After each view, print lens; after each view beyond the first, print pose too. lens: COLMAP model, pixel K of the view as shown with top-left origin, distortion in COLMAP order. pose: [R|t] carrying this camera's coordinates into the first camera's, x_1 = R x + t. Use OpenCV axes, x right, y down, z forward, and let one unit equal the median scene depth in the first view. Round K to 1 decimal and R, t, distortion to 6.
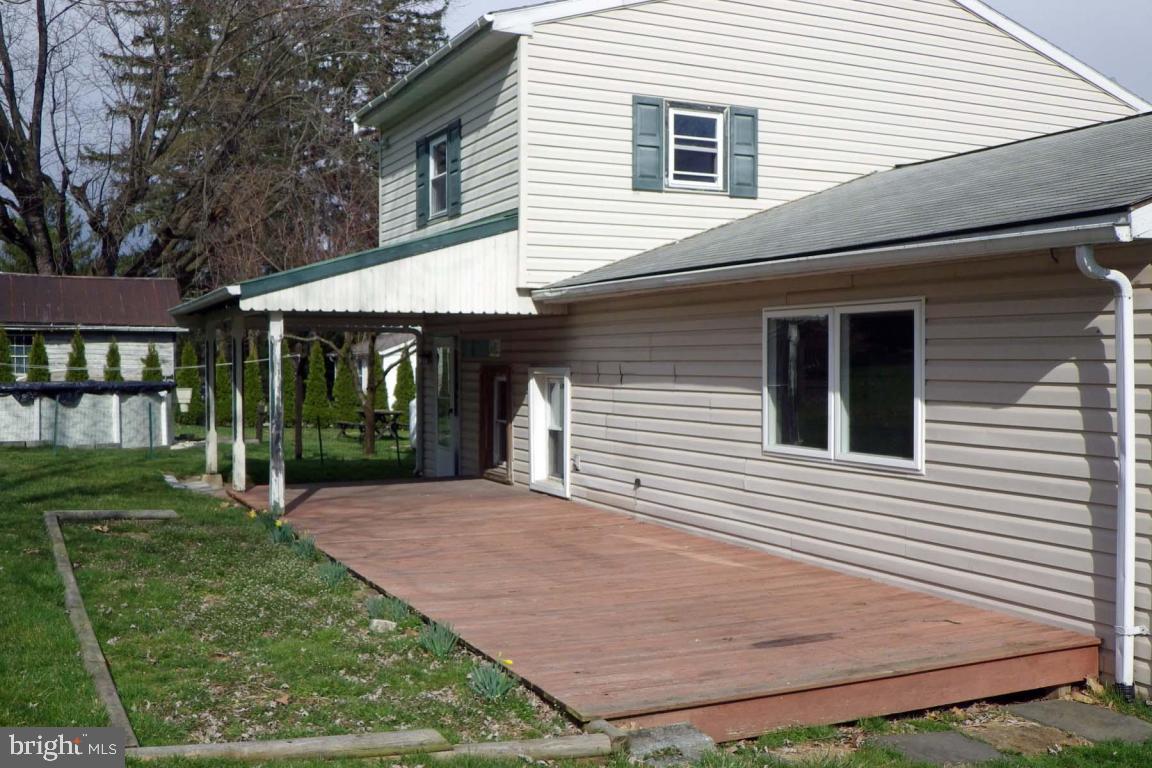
lens RADIAL K [[1143.4, 0, 575.9], [0, 1143.4, 383.7], [0, 0, 1]] dist [-0.016773, 0.000000]
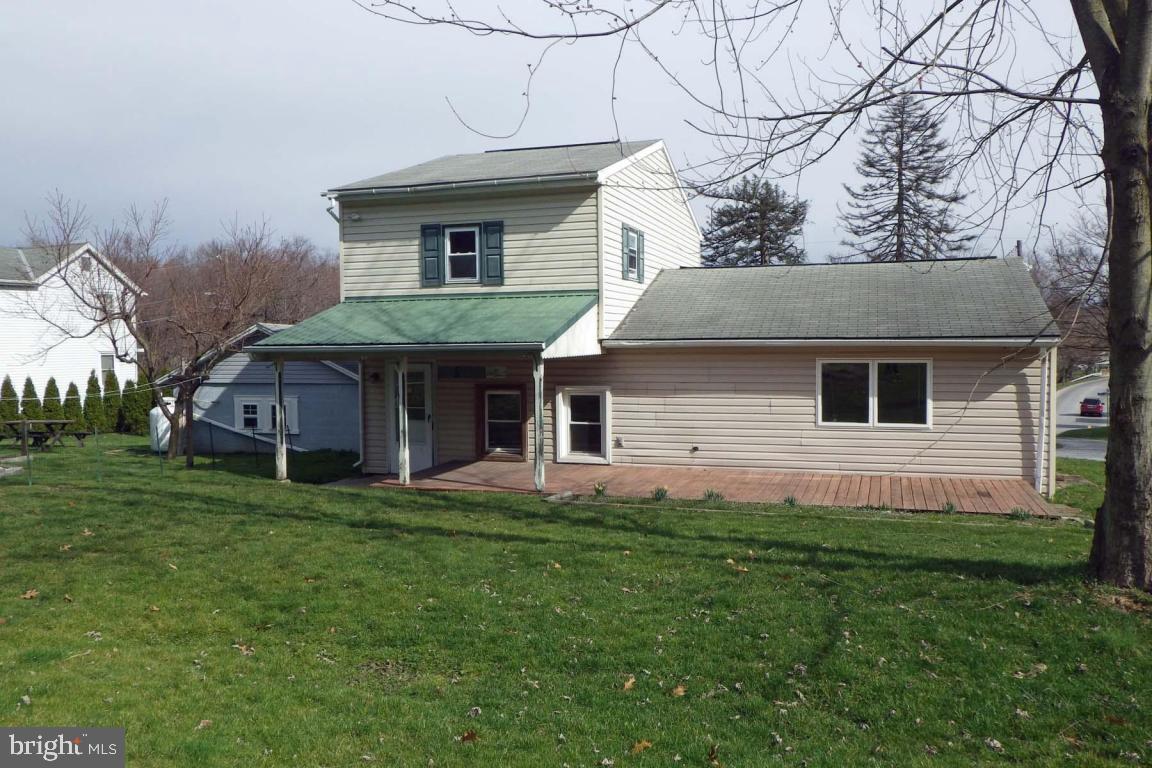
lens RADIAL K [[959.0, 0, 576.0], [0, 959.0, 383.1], [0, 0, 1]] dist [0.000853, 0.000271]
pose [[0.704945, -0.032626, 0.708511, -1.382599], [0.020896, 0.999463, 0.025232, -0.072672], [-0.708954, -0.002982, 0.705249, 0.065089]]
